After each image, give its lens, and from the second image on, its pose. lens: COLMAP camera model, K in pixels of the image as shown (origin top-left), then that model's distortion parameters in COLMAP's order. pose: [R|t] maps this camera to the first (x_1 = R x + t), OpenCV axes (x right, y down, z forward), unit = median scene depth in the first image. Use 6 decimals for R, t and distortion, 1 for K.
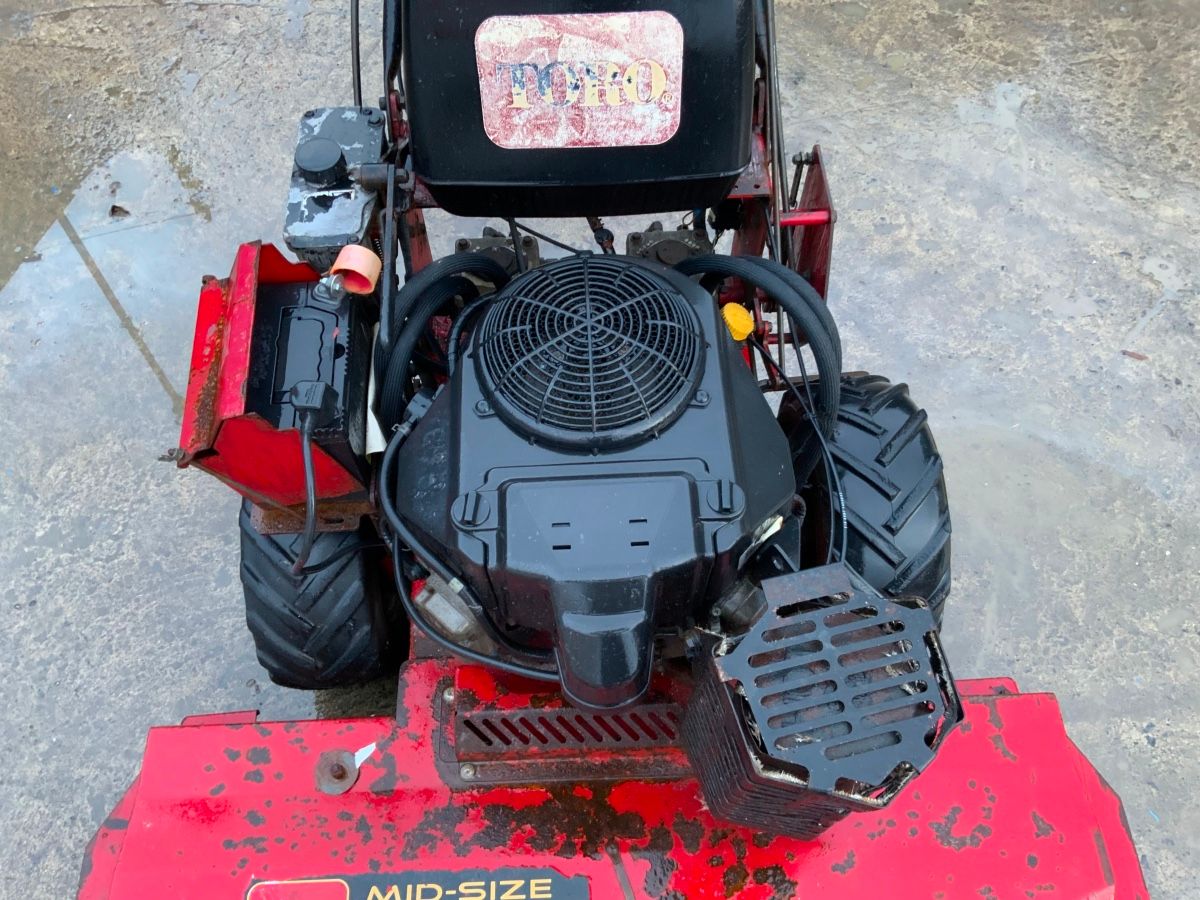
lens RADIAL K [[1013.2, 0, 601.1], [0, 1013.2, 449.7], [0, 0, 1]] dist [-0.006579, -0.017965]
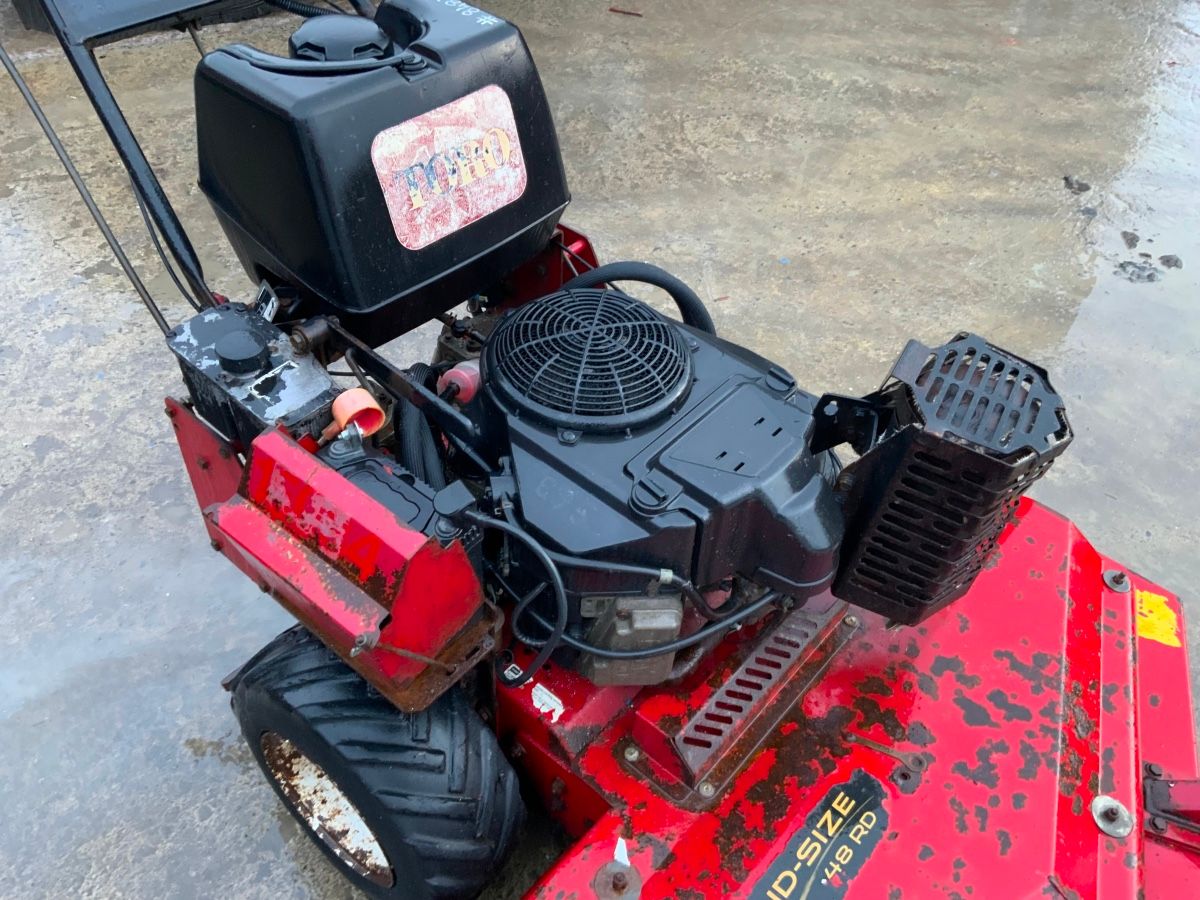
lens RADIAL K [[1013.2, 0, 594.8], [0, 1013.2, 450.7], [0, 0, 1]] dist [-0.006579, -0.017965]
pose [[0.679264, -0.478991, 0.556029, -0.686182], [0.596103, 0.802041, -0.037302, 0.024886], [-0.428091, 0.356788, 0.830325, 0.110494]]
